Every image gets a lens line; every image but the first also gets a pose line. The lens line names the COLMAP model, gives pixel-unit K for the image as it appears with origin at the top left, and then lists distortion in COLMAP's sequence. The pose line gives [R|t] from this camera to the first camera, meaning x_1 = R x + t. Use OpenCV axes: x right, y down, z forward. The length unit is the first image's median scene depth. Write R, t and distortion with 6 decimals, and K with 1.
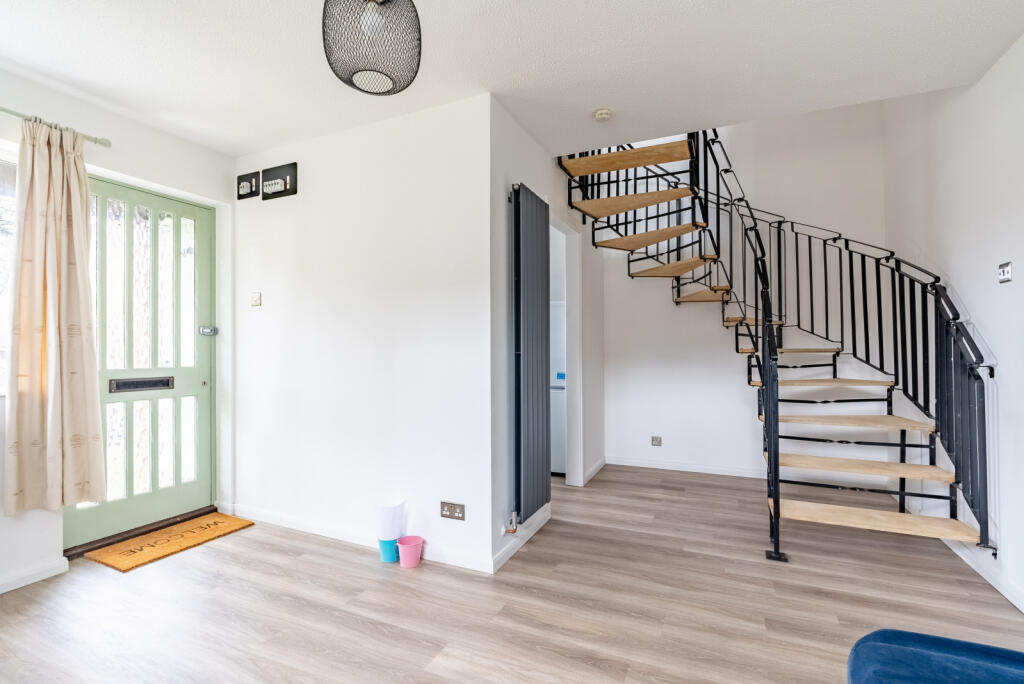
lens RADIAL K [[467.6, 0, 515.5], [0, 467.6, 342.8], [0, 0, 1]] dist [0.001700, -0.000561]
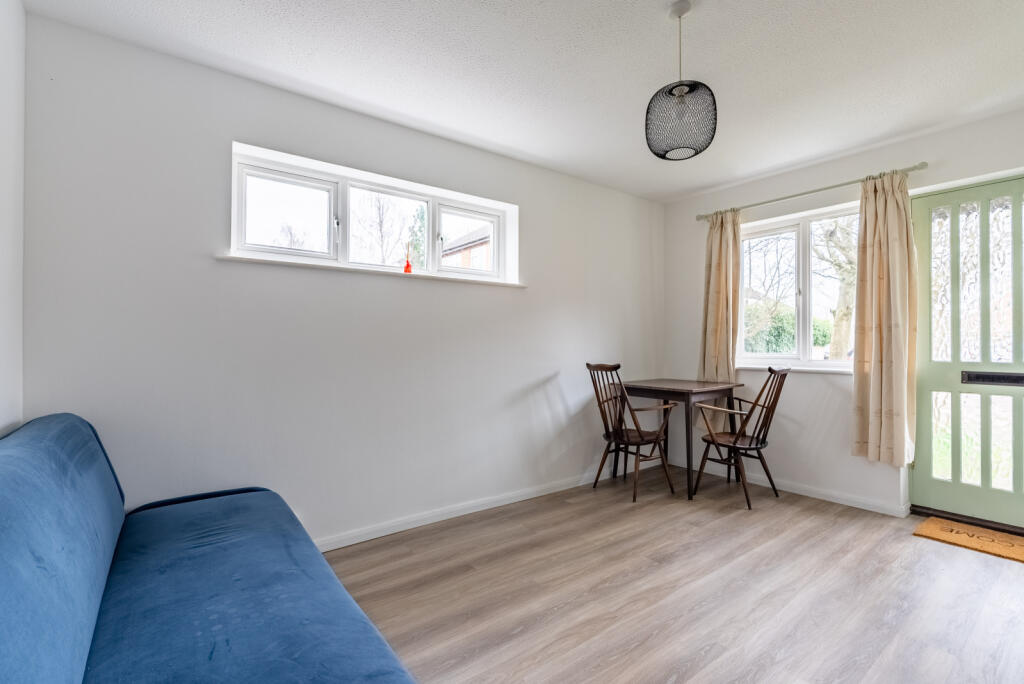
lens RADIAL K [[467.6, 0, 515.5], [0, 467.6, 342.8], [0, 0, 1]] dist [0.001700, -0.000561]
pose [[-0.464396, -0.002092, -0.885625, 0.601954], [0.009013, 0.999934, -0.007089, 0.012080], [0.885582, -0.011274, -0.464347, 0.617319]]
